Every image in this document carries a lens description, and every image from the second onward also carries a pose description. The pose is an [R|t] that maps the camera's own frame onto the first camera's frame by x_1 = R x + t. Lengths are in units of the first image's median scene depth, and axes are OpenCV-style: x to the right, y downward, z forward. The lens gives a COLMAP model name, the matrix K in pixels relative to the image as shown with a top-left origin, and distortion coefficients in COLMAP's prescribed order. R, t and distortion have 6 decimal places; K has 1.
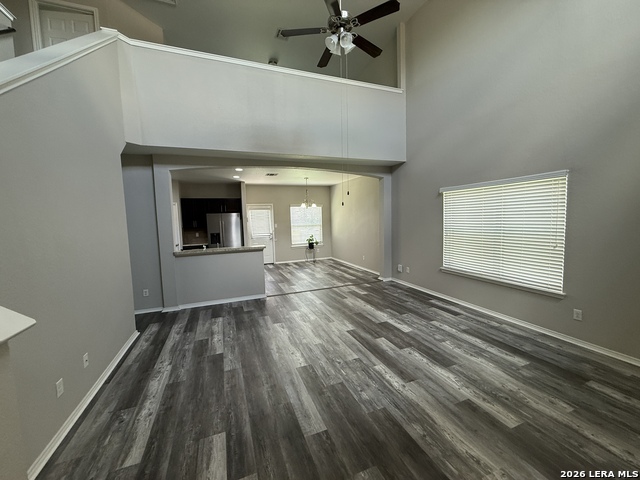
lens RADIAL K [[255.7, 0, 318.4], [0, 255.7, 235.8], [0, 0, 1]] dist [-0.000297, 0.000757]
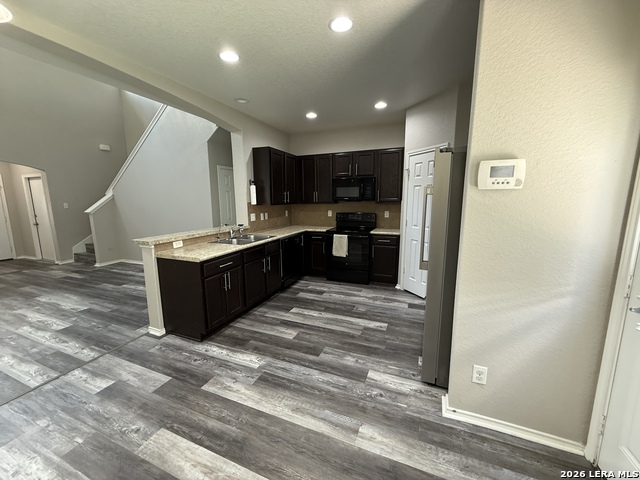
lens RADIAL K [[255.7, 0, 317.9], [0, 255.7, 238.9], [0, 0, 1]] dist [-0.000297, 0.000757]
pose [[-0.690732, 0.148470, -0.707705, -0.129391], [-0.020349, 0.974316, 0.224263, -0.116841], [0.722825, 0.169307, -0.669970, 2.173796]]
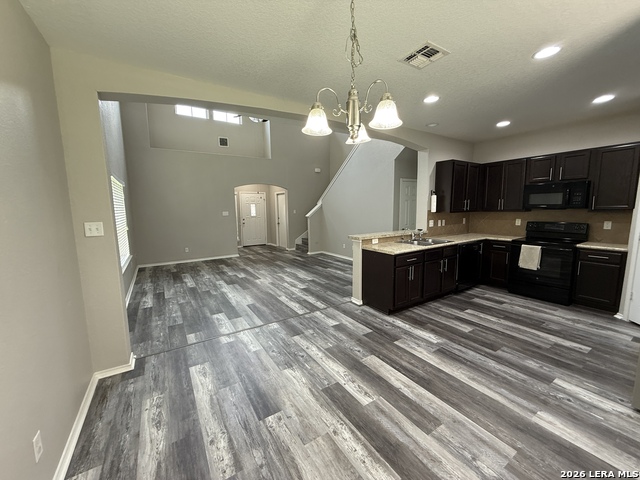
lens RADIAL K [[255.7, 0, 317.8], [0, 255.7, 238.7], [0, 0, 1]] dist [-0.000297, 0.000757]
pose [[-0.980368, 0.068978, -0.184717, 0.040113], [0.032027, 0.980079, 0.196009, -0.142172], [0.194557, 0.186245, -0.963047, 2.314003]]
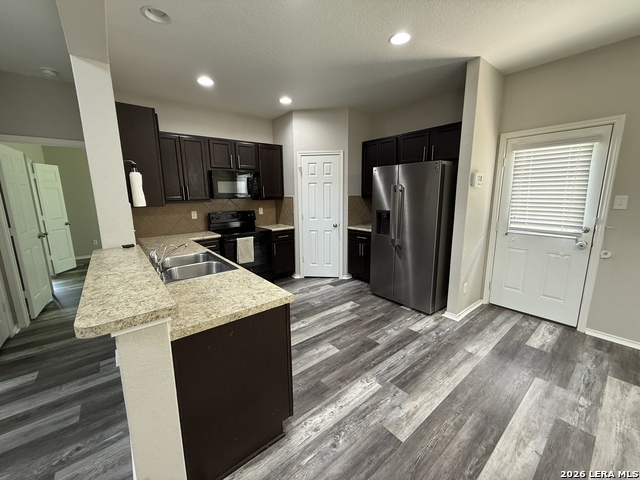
lens RADIAL K [[255.7, 0, 318.0], [0, 255.7, 238.7], [0, 0, 1]] dist [-0.000297, 0.000757]
pose [[0.304885, 0.195049, -0.932202, -0.019844], [-0.060666, 0.980794, 0.185374, -0.074859], [0.950455, 0.000035, 0.310862, 1.456635]]
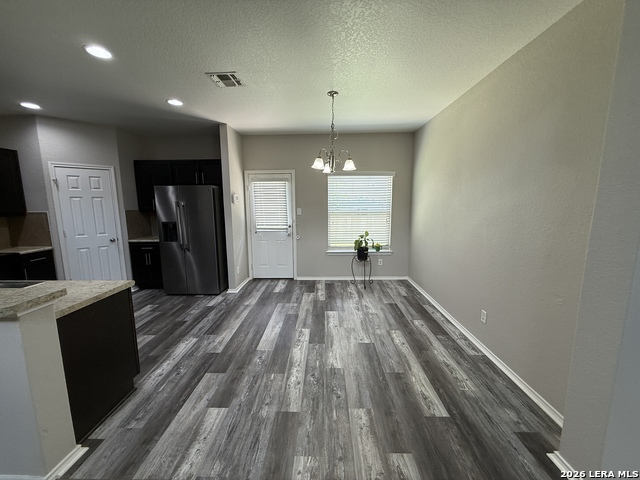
lens RADIAL K [[255.7, 0, 318.0], [0, 255.7, 238.0], [0, 0, 1]] dist [-0.000297, 0.000757]
pose [[0.923250, 0.073827, -0.377040, 0.185939], [-0.044477, 0.995304, 0.085975, -0.072917], [0.381617, -0.062607, 0.922198, 1.196885]]
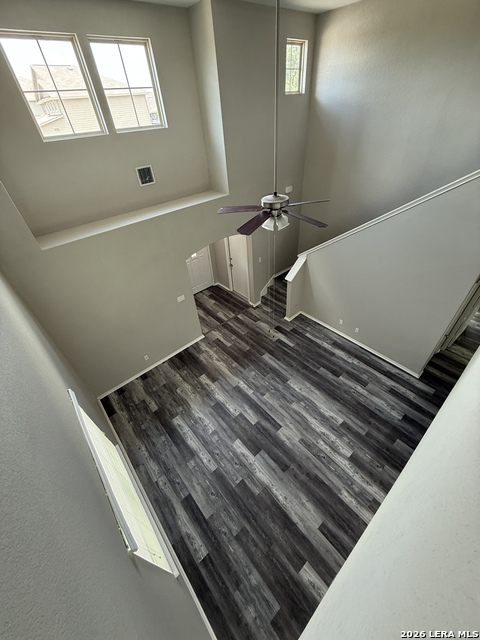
lens RADIAL K [[255.7, 0, 241.7], [0, 255.7, 317.7], [0, 0, 1]] dist [-0.000297, 0.000757]
pose [[-0.936140, 0.287354, -0.202654, 0.370523], [0.070003, 0.717102, 0.693444, -0.849834], [0.344588, 0.634975, -0.691424, 1.360244]]
